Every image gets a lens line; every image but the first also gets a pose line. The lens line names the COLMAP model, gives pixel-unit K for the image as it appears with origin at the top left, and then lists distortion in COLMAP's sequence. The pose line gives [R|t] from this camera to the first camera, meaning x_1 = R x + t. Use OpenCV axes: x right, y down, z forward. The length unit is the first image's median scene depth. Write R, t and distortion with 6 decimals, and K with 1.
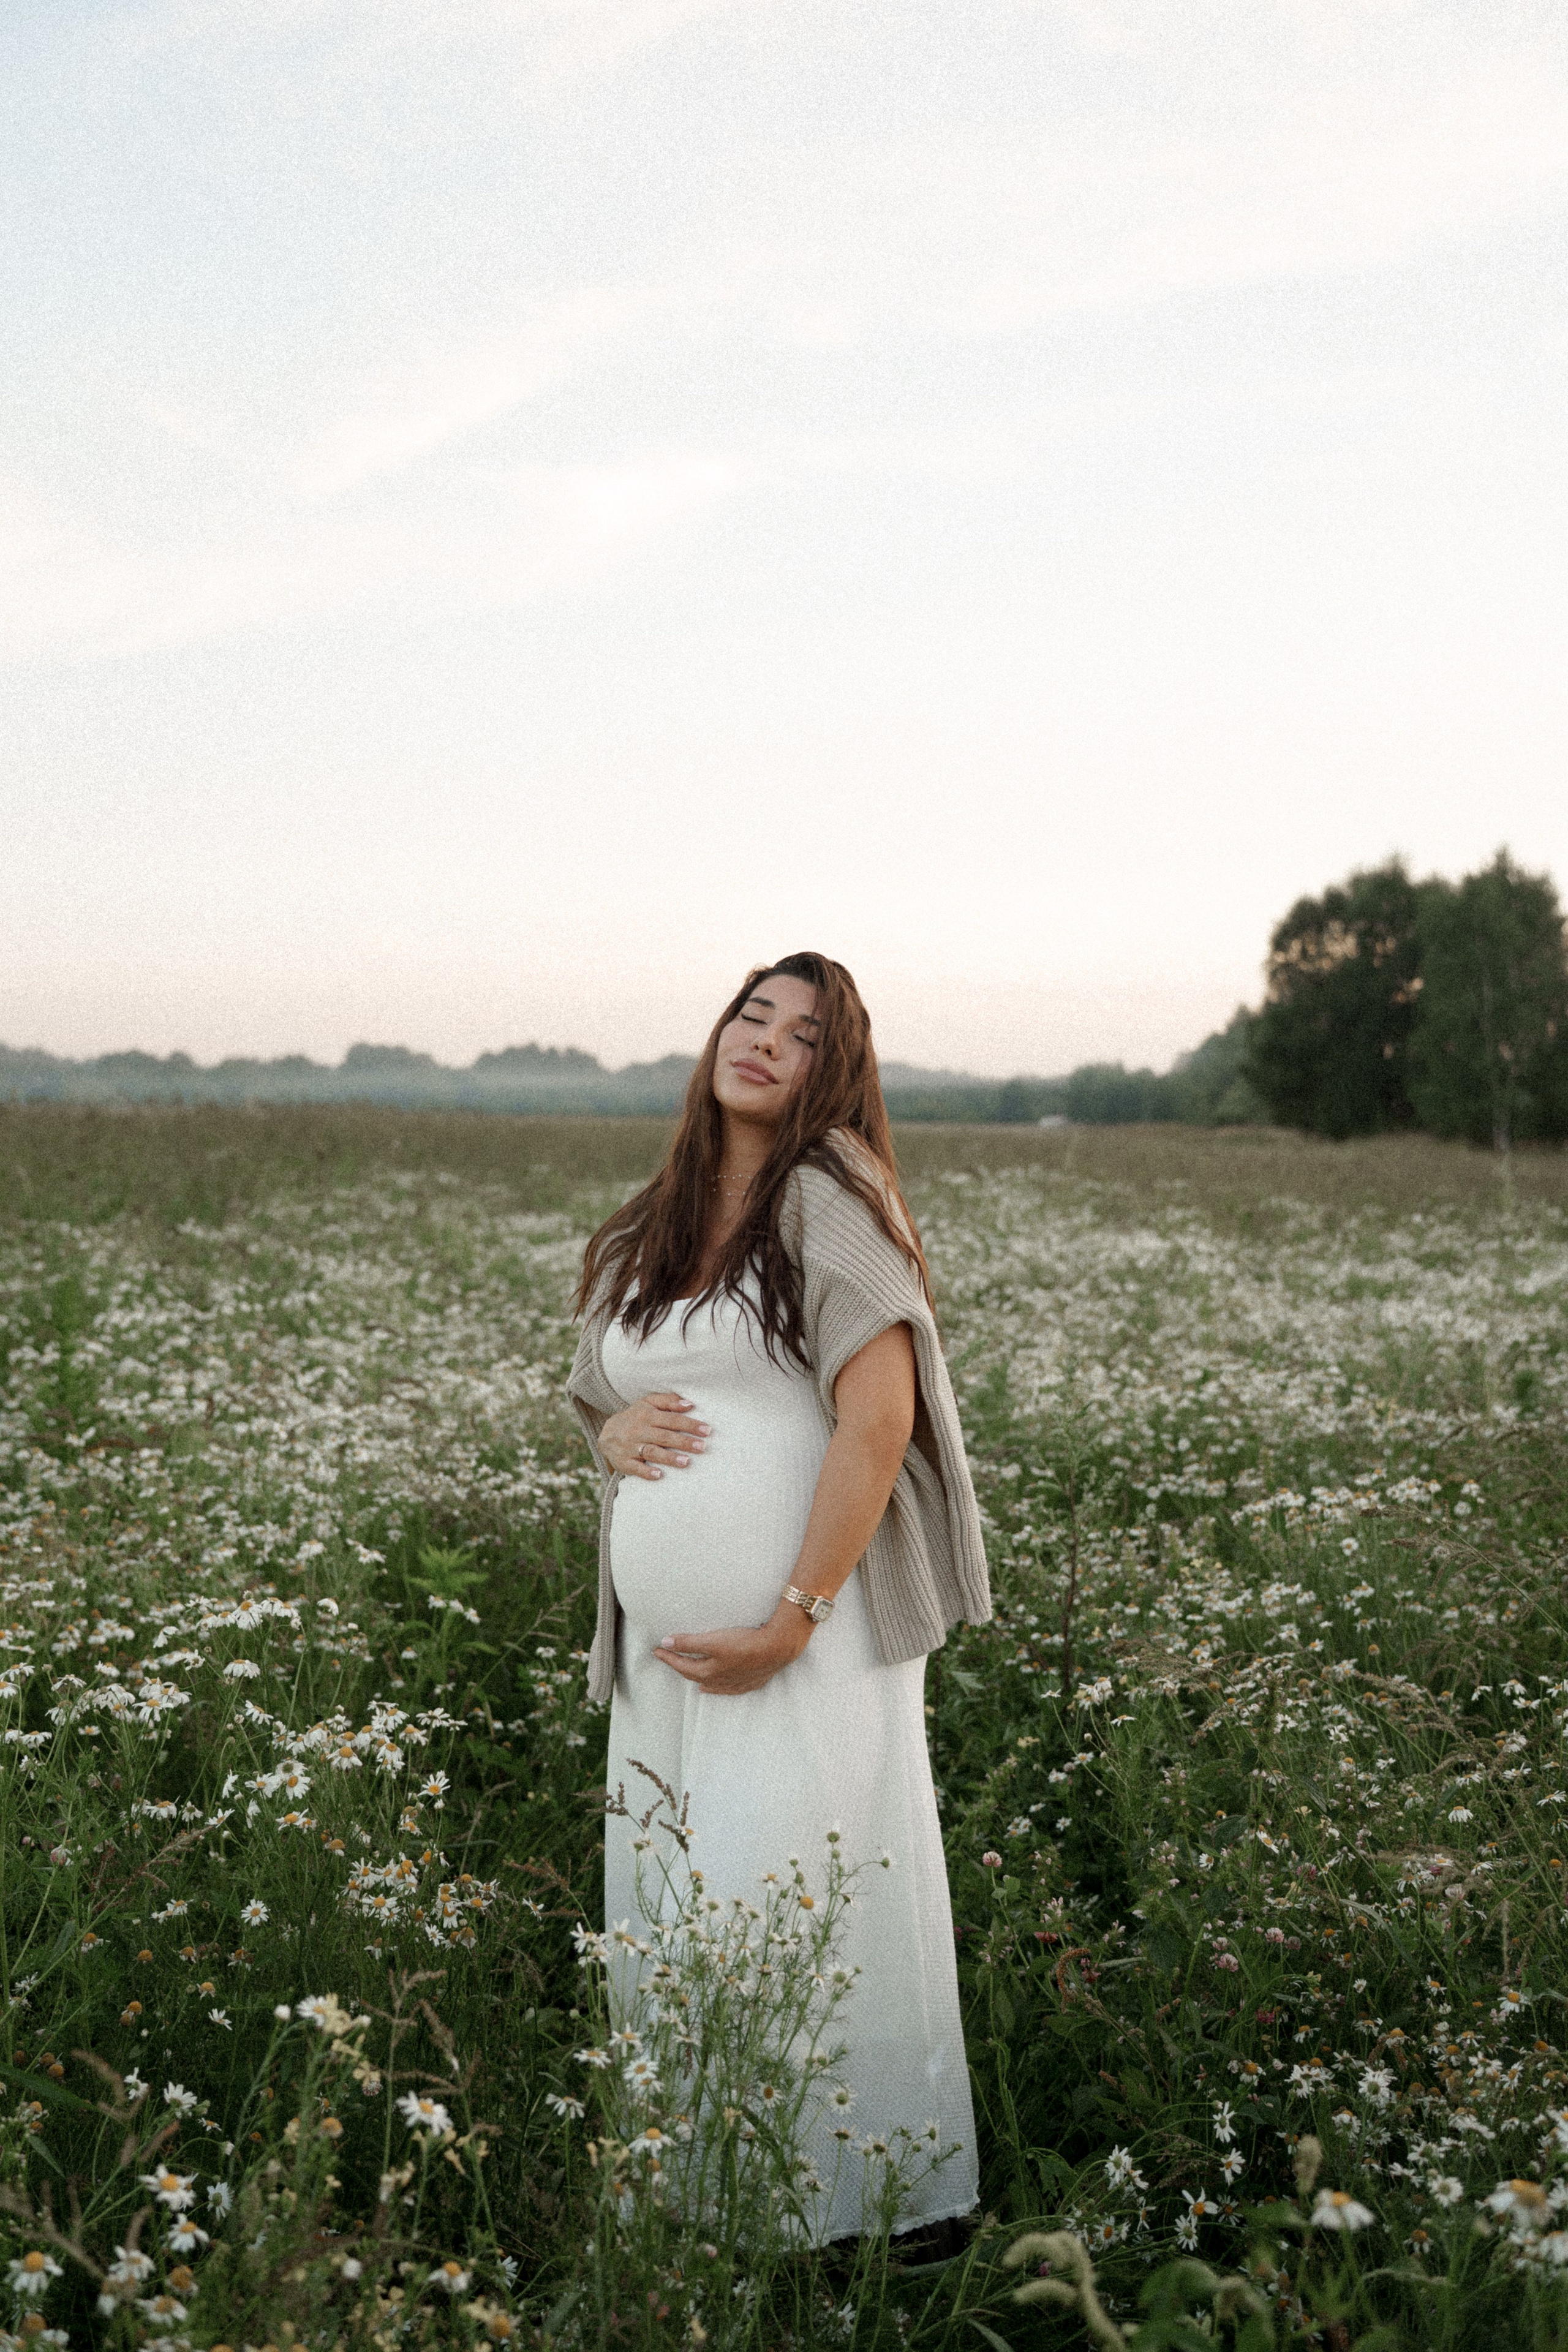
lens RADIAL K [[2334.1, 0, 784.0], [0, 2334.1, 1176.0], [0, 0, 1]] dist [0.003875, 0.000696]
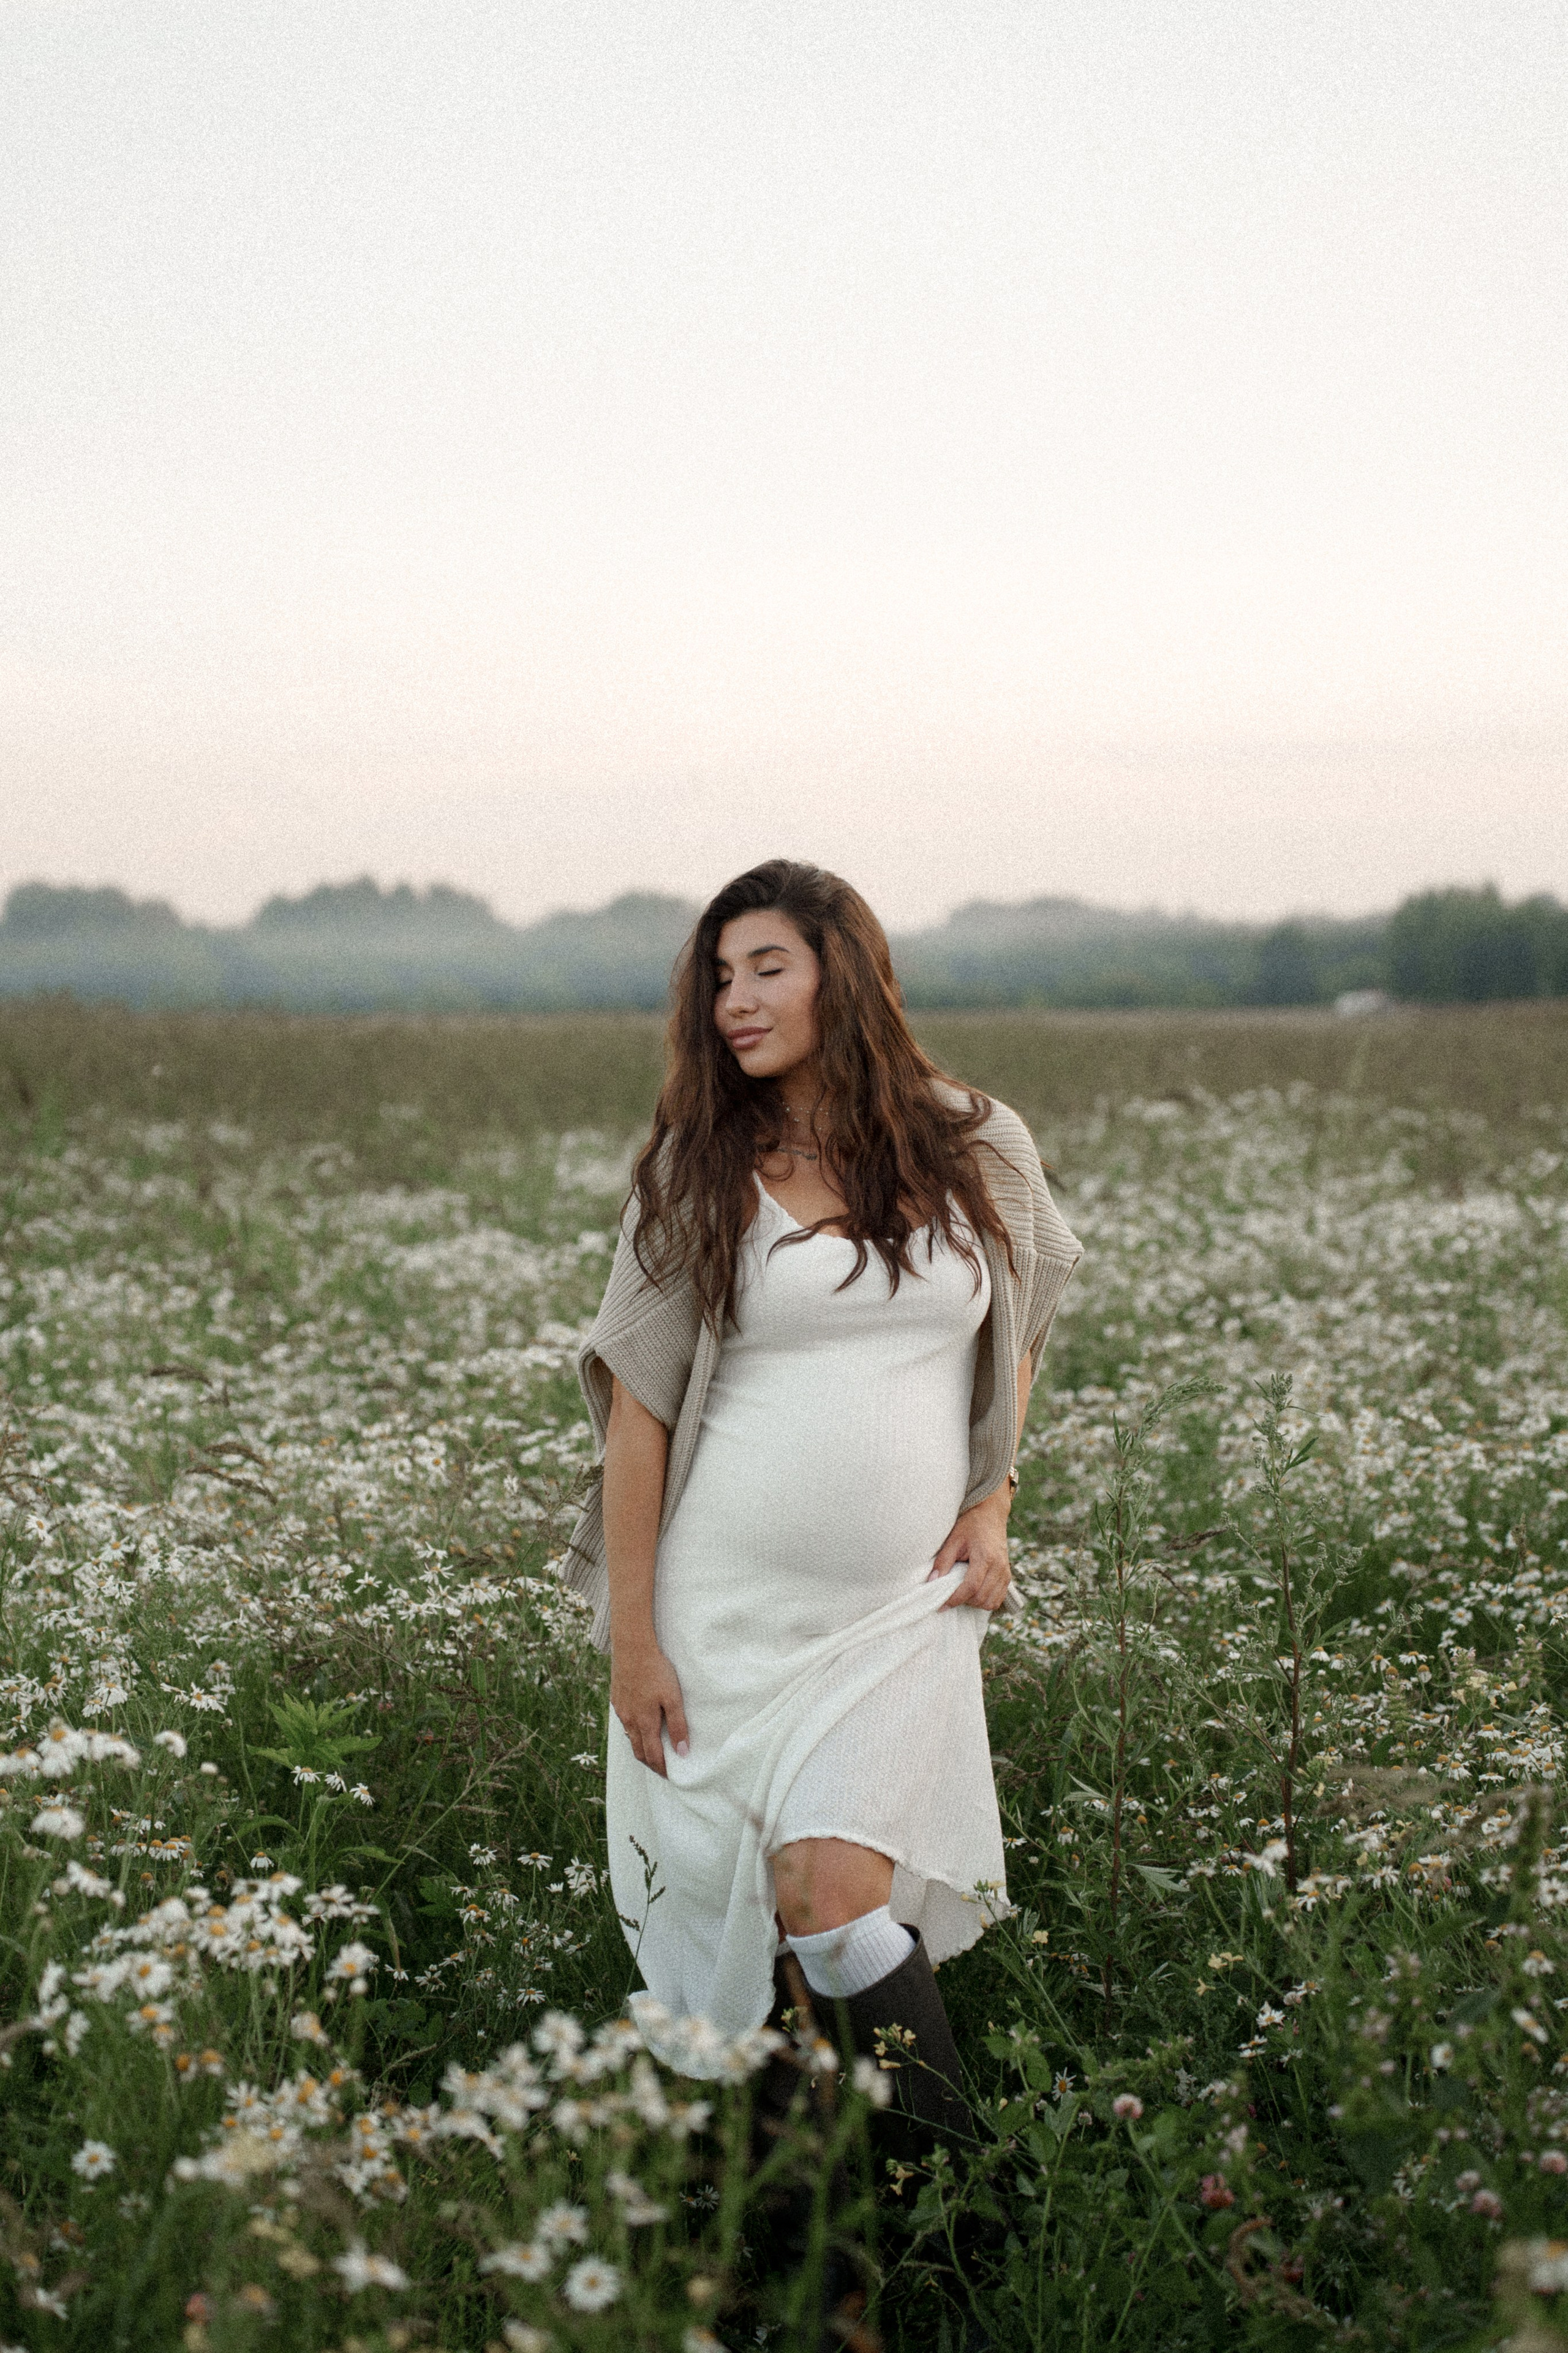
lens RADIAL K [[5646.5, 0, 784.0], [0, 5646.5, 1176.5], [0, 0, 1]] dist [0.724210, -0.247324]
pose [[0.999579, -0.023472, -0.017040, 0.009773], [0.023564, 0.999709, 0.005255, 0.008817], [0.016912, -0.005655, 0.999841, -0.408078]]
